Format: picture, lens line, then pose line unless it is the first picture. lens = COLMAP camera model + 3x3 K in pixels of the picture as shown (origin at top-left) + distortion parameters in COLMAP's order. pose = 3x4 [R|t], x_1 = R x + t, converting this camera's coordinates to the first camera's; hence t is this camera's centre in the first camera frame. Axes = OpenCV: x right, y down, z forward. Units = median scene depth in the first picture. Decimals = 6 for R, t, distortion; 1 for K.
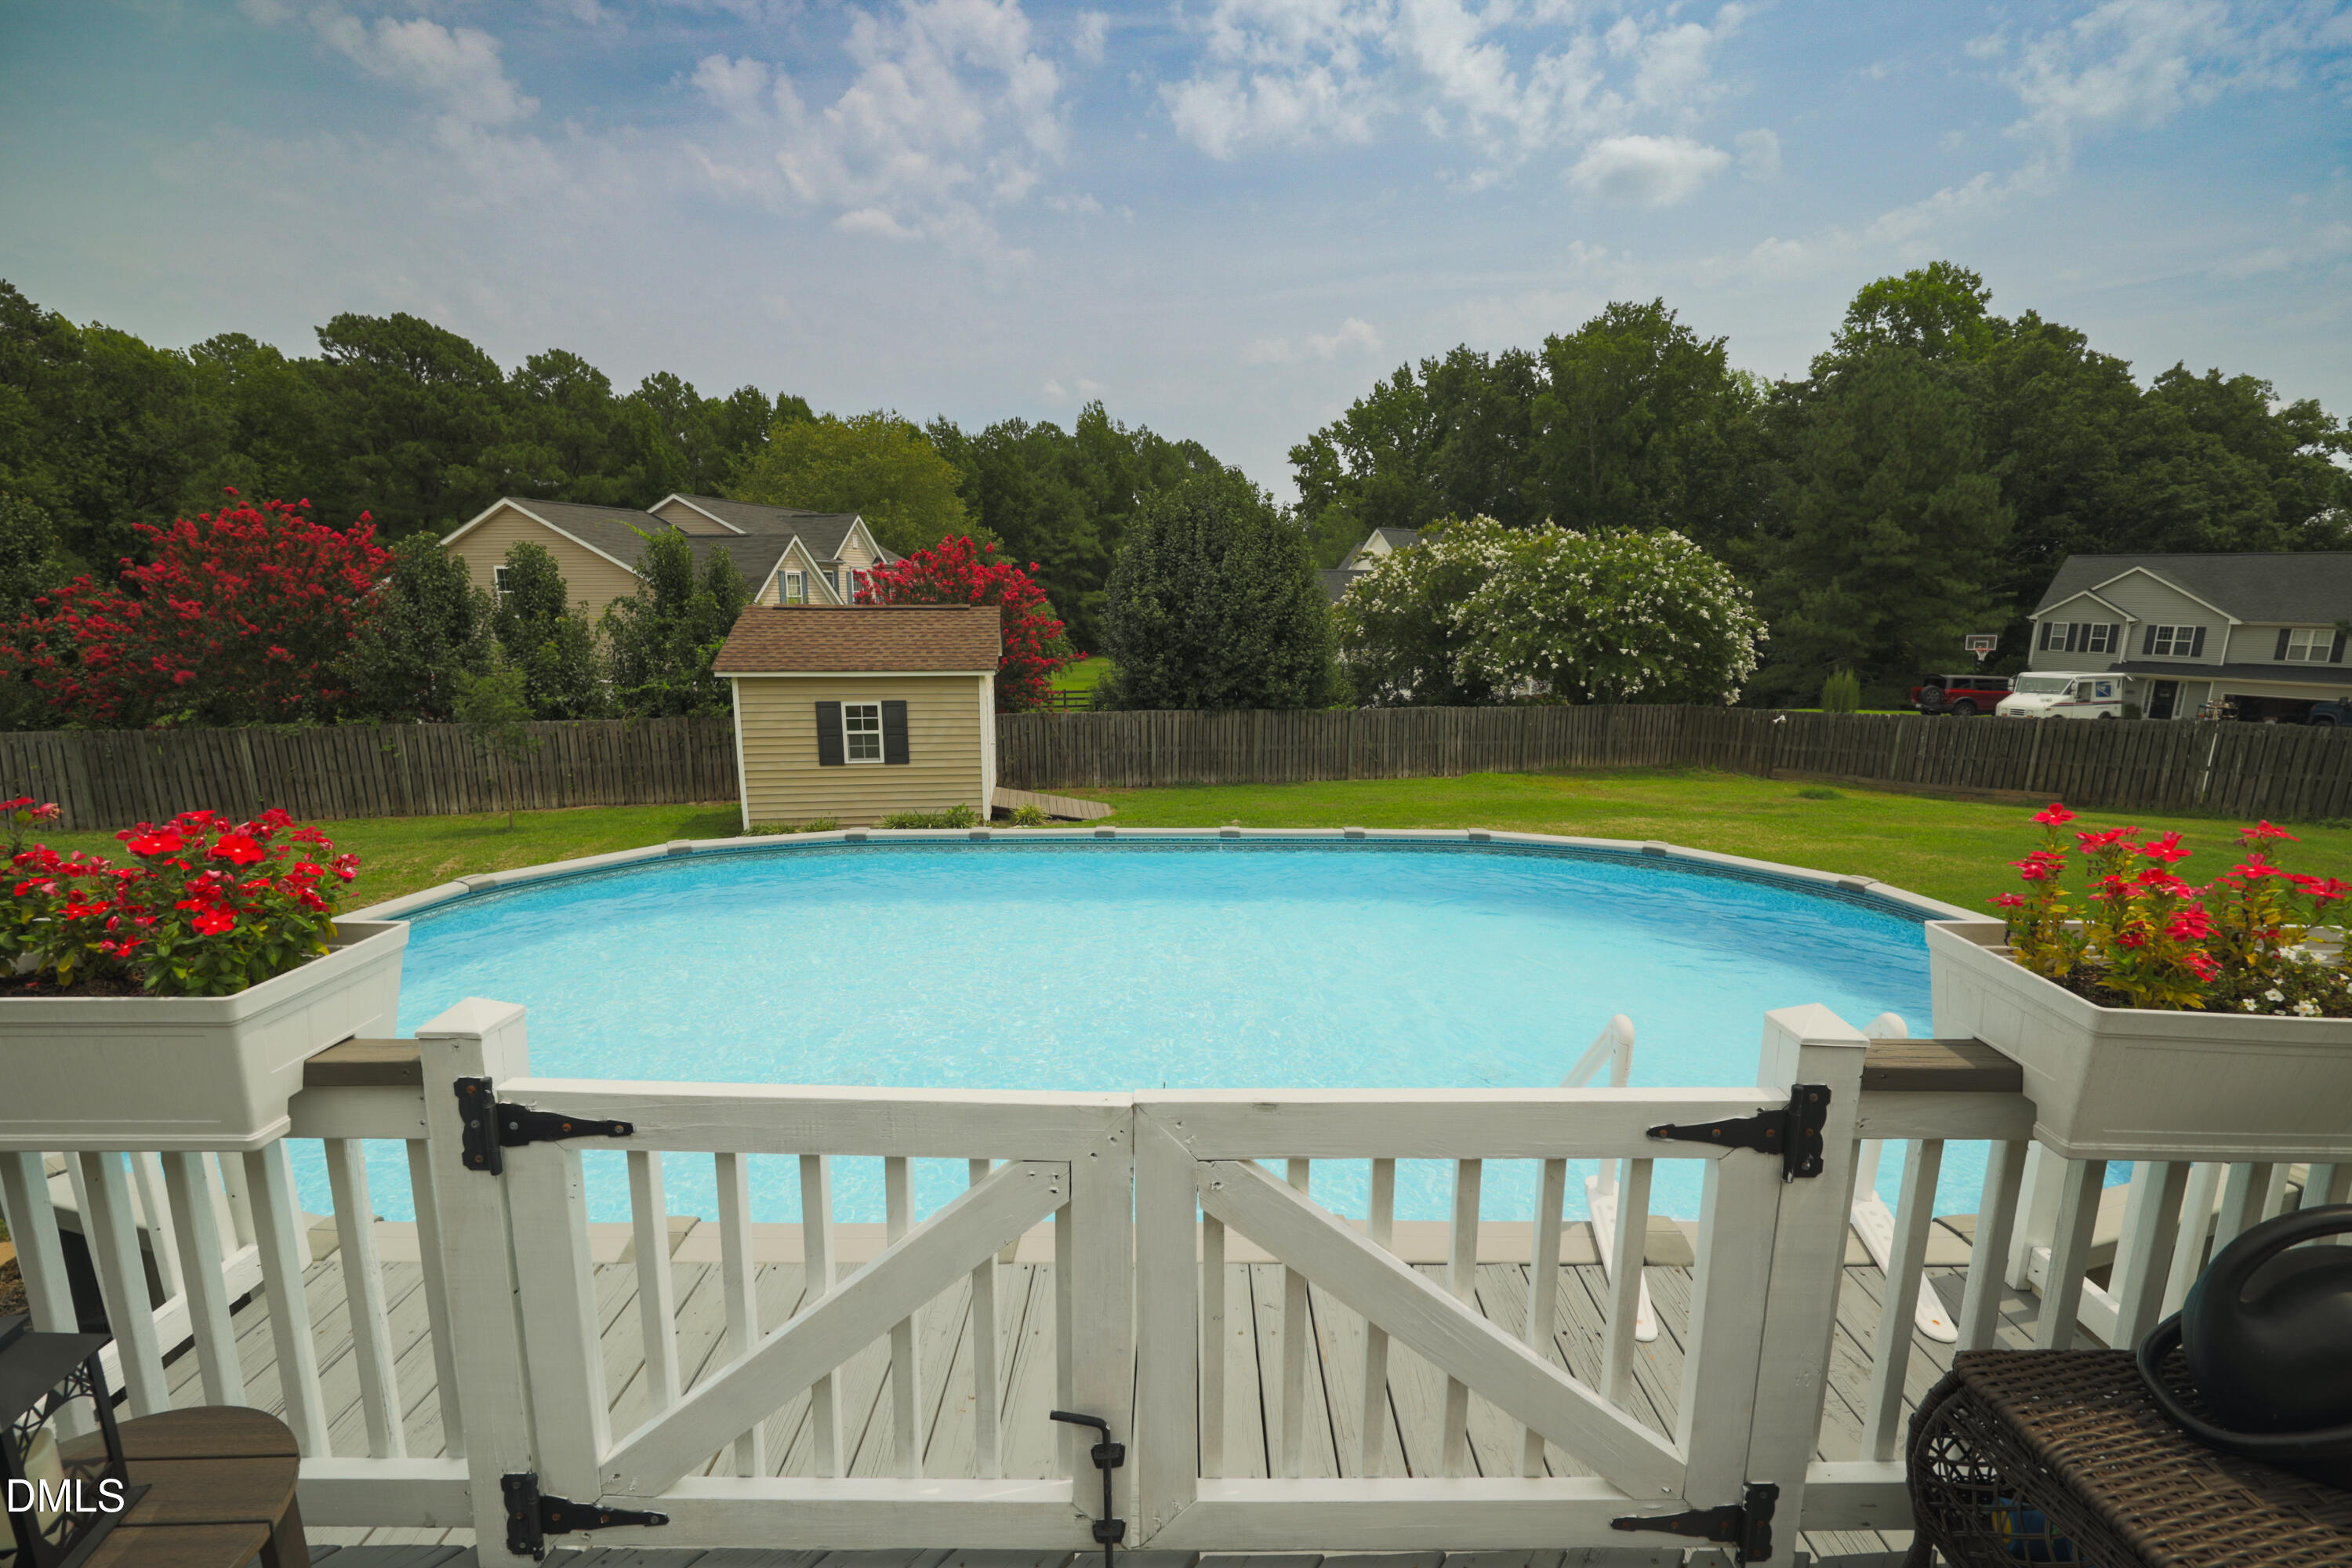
lens RADIAL K [[1010.6, 0, 1176.0], [0, 1010.6, 784.0], [0, 0, 1]] dist [0.005115, 0.000496]
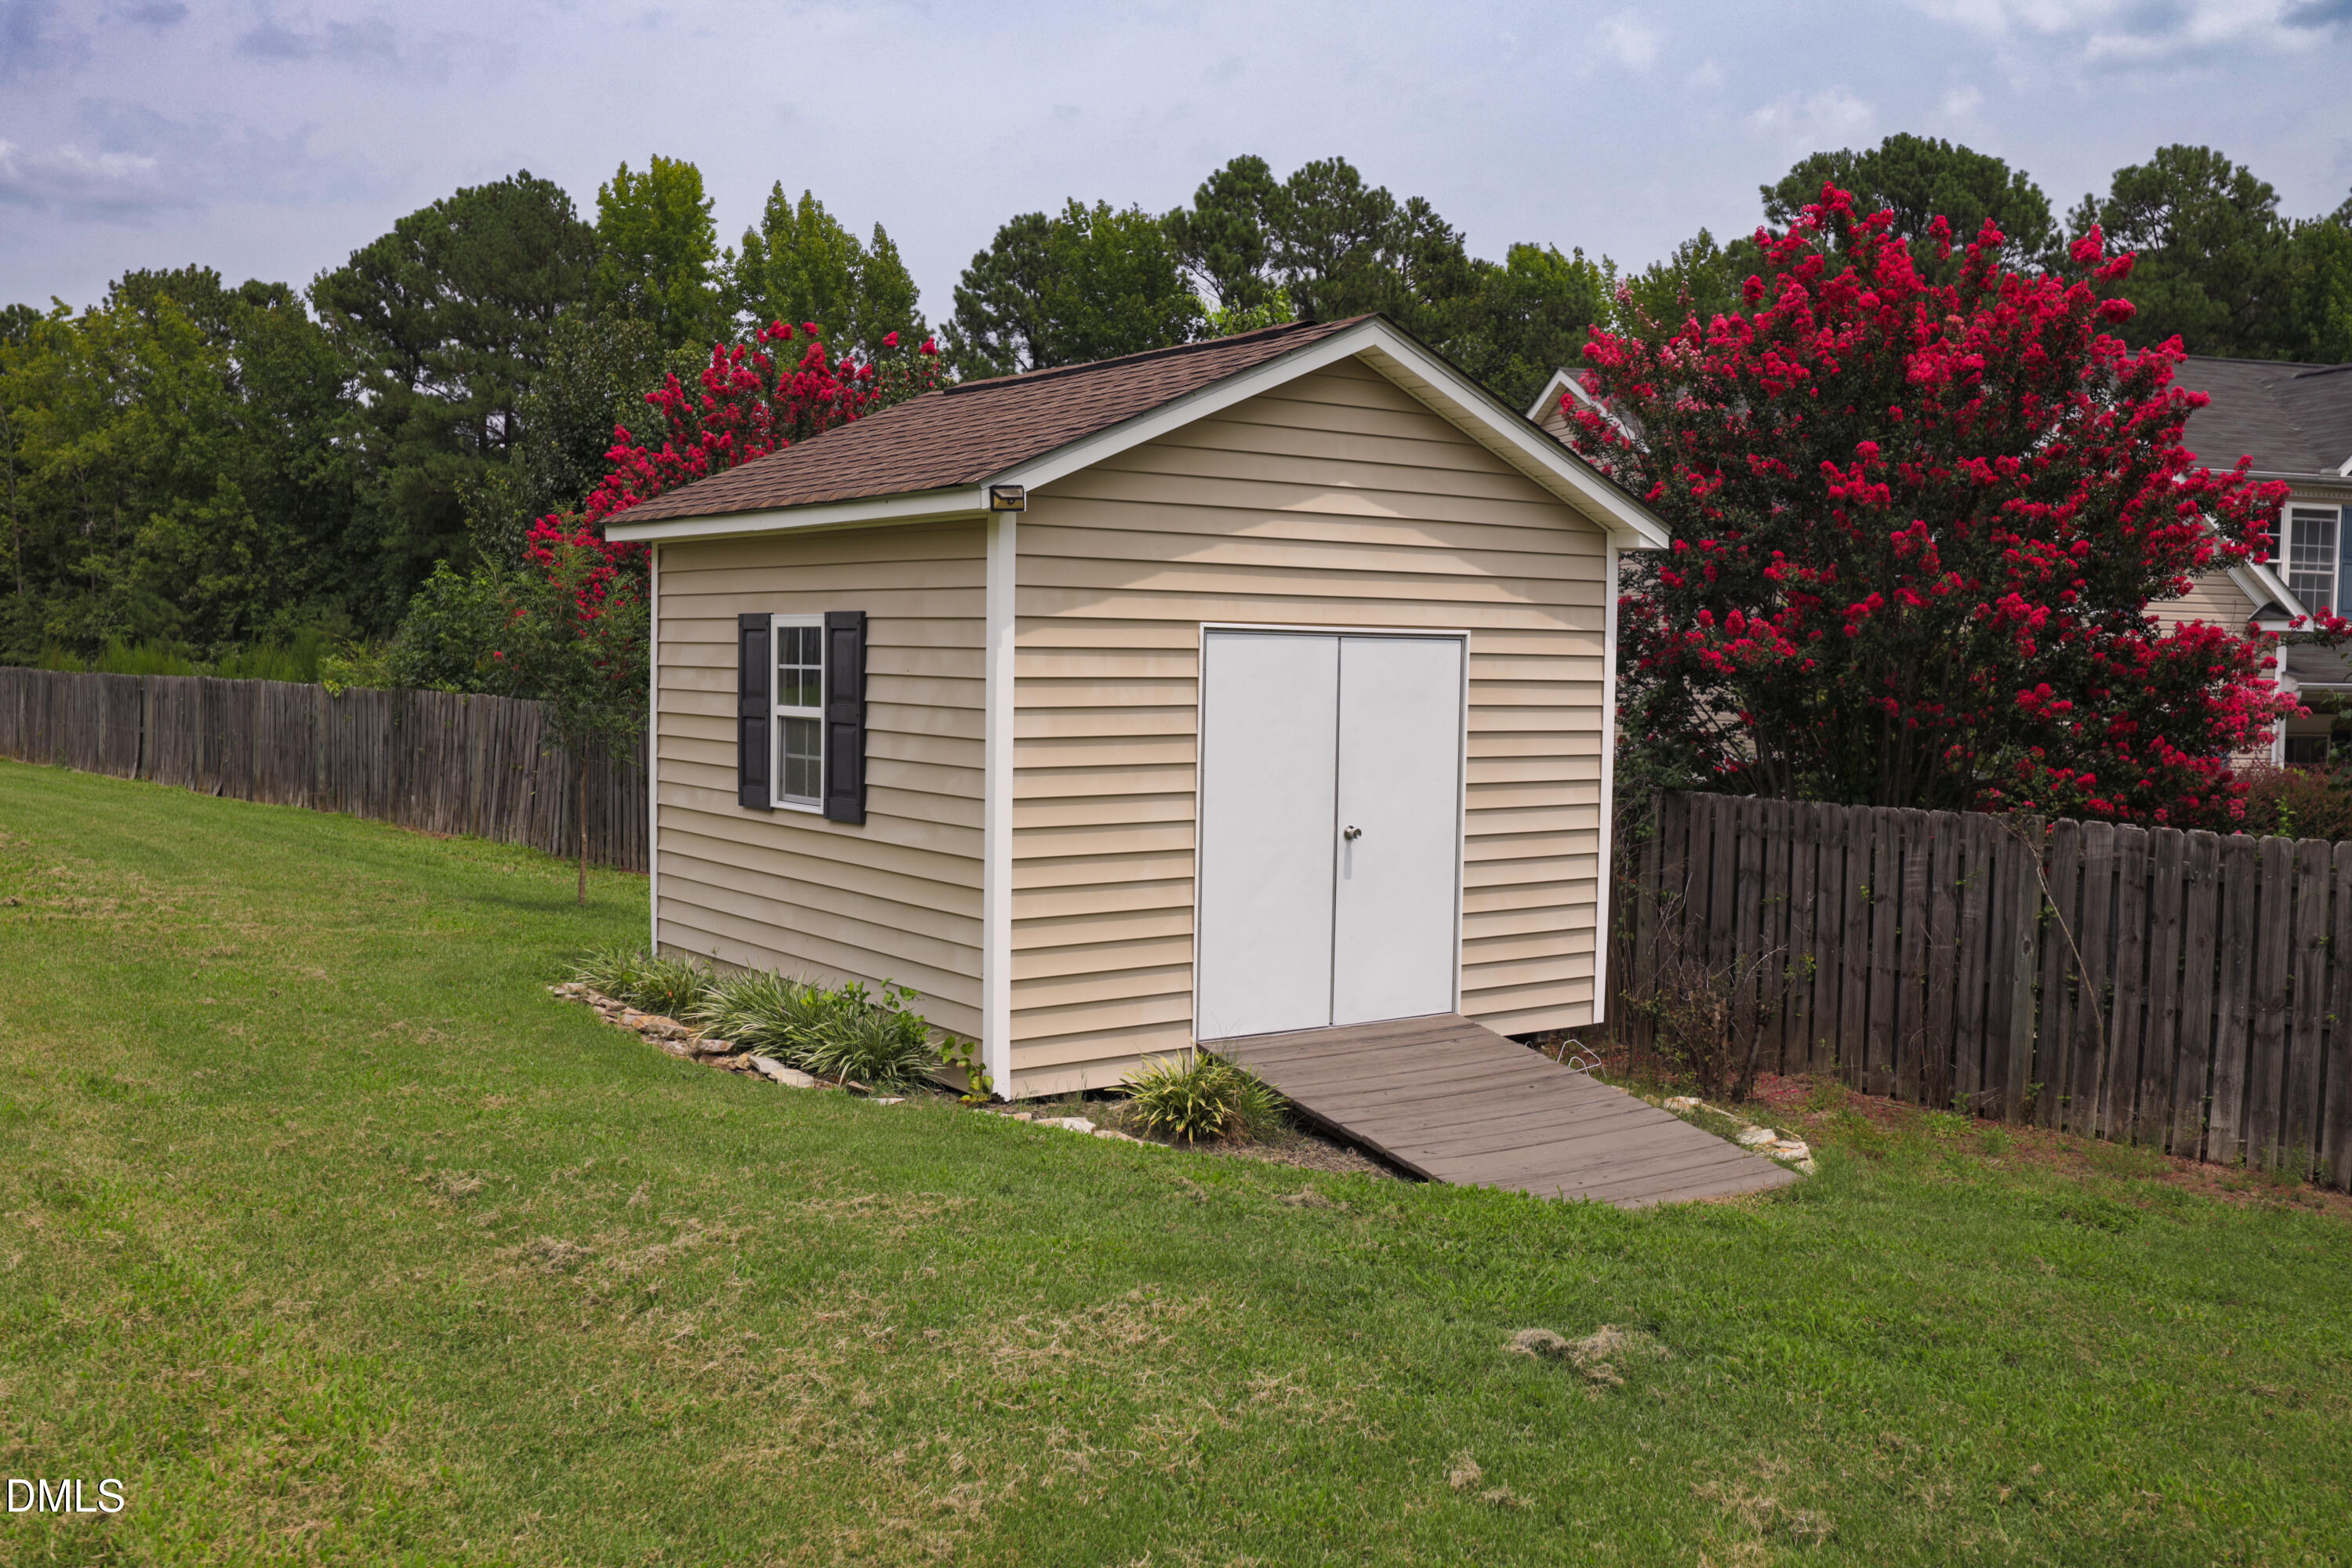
lens RADIAL K [[2117.8, 0, 1176.4], [0, 2117.8, 808.0], [0, 0, 1]] dist [0.000793, 0.001569]
pose [[0.471096, 0.067566, -0.879490, 0.111489], [-0.188802, 0.981678, -0.025714, -0.009309], [0.861639, 0.178164, 0.475222, 0.272069]]
